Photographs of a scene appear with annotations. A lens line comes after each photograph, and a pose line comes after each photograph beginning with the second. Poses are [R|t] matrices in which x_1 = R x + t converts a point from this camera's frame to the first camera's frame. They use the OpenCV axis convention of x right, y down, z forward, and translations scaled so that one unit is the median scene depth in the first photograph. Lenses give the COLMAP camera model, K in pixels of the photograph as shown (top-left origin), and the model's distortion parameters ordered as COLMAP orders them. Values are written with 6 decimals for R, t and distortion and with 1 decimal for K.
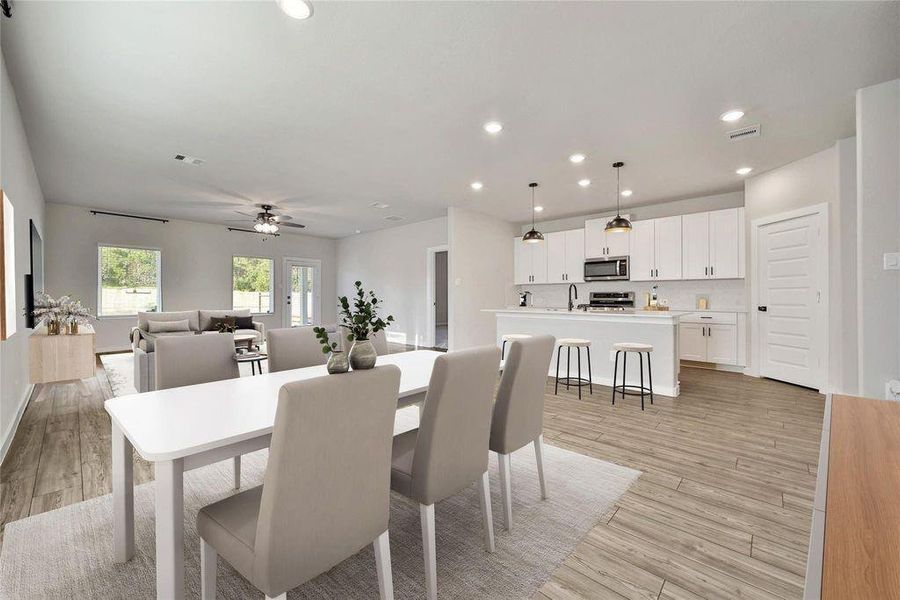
lens RADIAL K [[338.3, 0, 431.1], [0, 338.3, 294.7], [0, 0, 1]] dist [-0.003057, -0.000431]
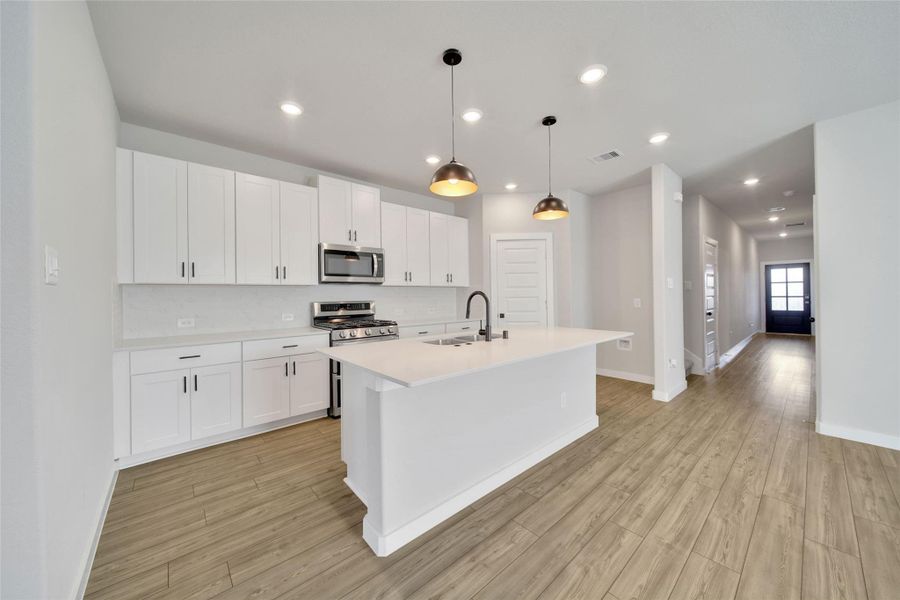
lens RADIAL K [[338.3, 0, 453.0], [0, 338.3, 295.4], [0, 0, 1]] dist [-0.003057, -0.000431]
pose [[0.055465, 0.000638, 0.998460, -0.097964], [0.006242, 0.999980, -0.000986, -0.018587], [-0.998441, 0.006287, 0.055460, 0.804194]]
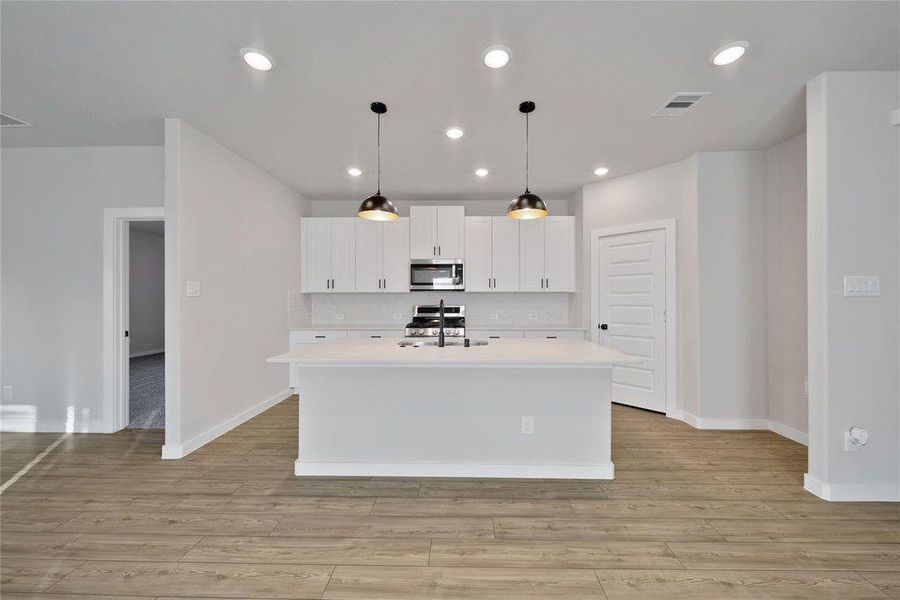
lens RADIAL K [[338.3, 0, 443.4], [0, 338.3, 297.6], [0, 0, 1]] dist [-0.003057, -0.000431]
pose [[0.738098, 0.001380, 0.674692, 0.022962], [-0.003311, 0.999993, 0.001576, -0.028359], [-0.674686, -0.003397, 0.738097, 0.449911]]
